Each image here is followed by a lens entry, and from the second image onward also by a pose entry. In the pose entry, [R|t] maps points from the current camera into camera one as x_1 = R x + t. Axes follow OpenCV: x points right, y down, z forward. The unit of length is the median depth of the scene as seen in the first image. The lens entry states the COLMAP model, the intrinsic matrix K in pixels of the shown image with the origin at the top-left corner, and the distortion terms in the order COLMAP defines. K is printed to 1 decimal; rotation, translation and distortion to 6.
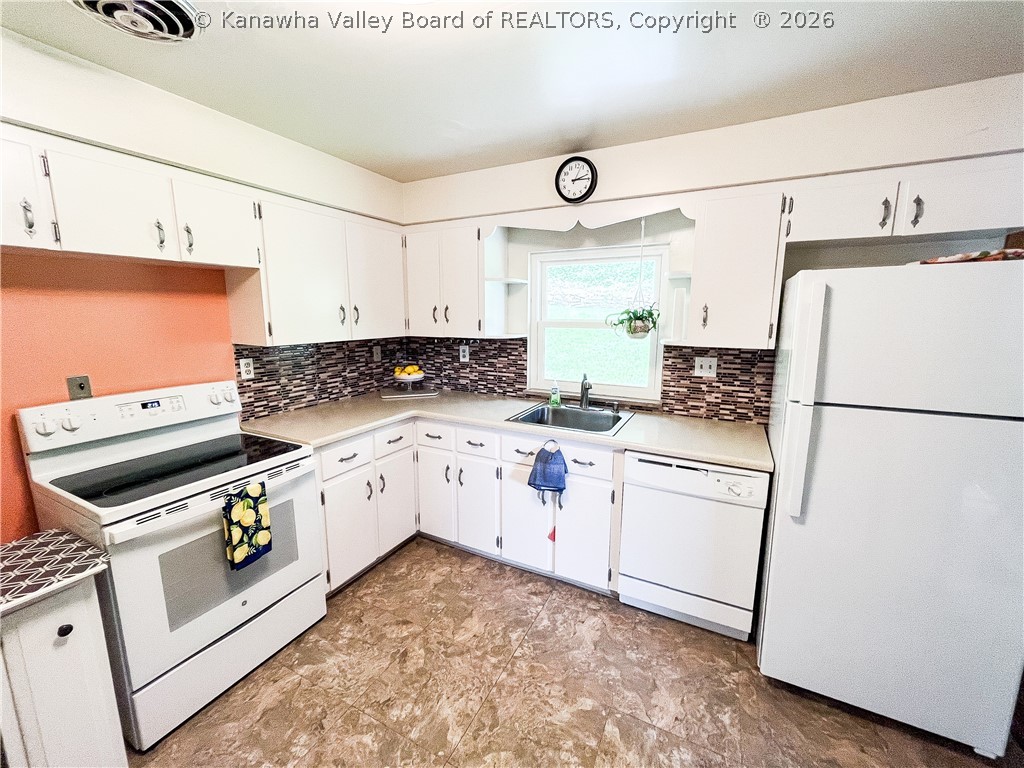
lens RADIAL K [[411.9, 0, 514.6], [0, 411.9, 379.7], [0, 0, 1]] dist [-0.001256, -0.000399]
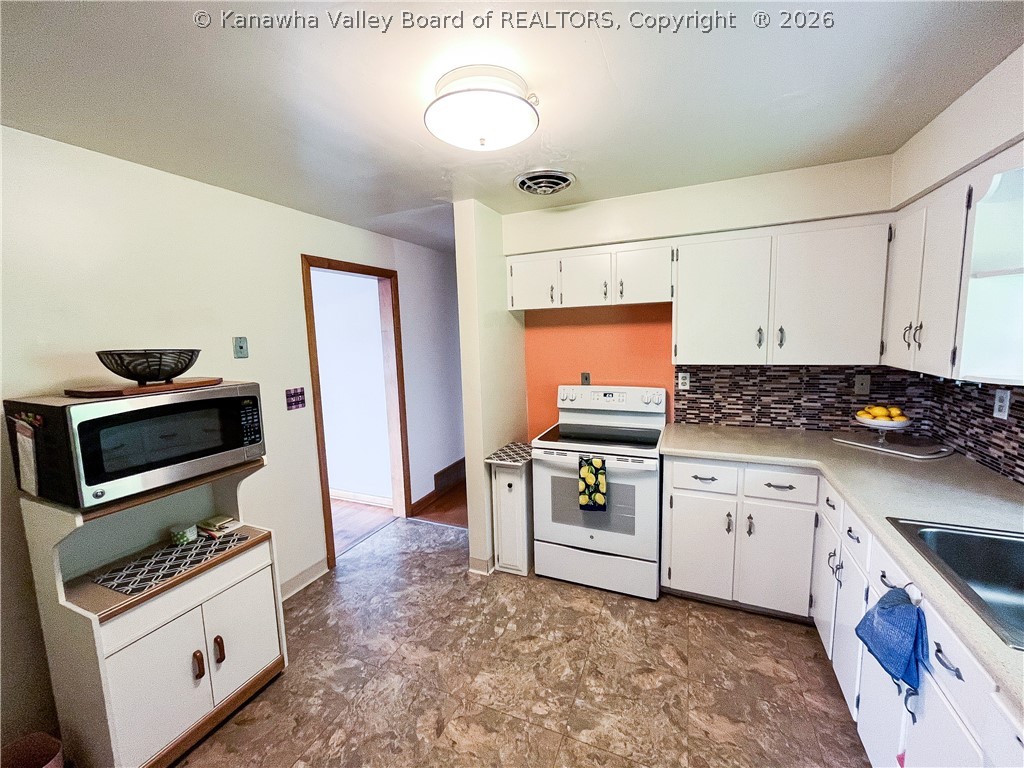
lens RADIAL K [[411.9, 0, 514.6], [0, 411.9, 379.7], [0, 0, 1]] dist [-0.001256, -0.000399]
pose [[0.061817, 0.113430, -0.991621, 0.531252], [-0.130435, 0.985919, 0.104647, -0.093365], [0.989528, 0.122873, 0.075742, 0.409859]]
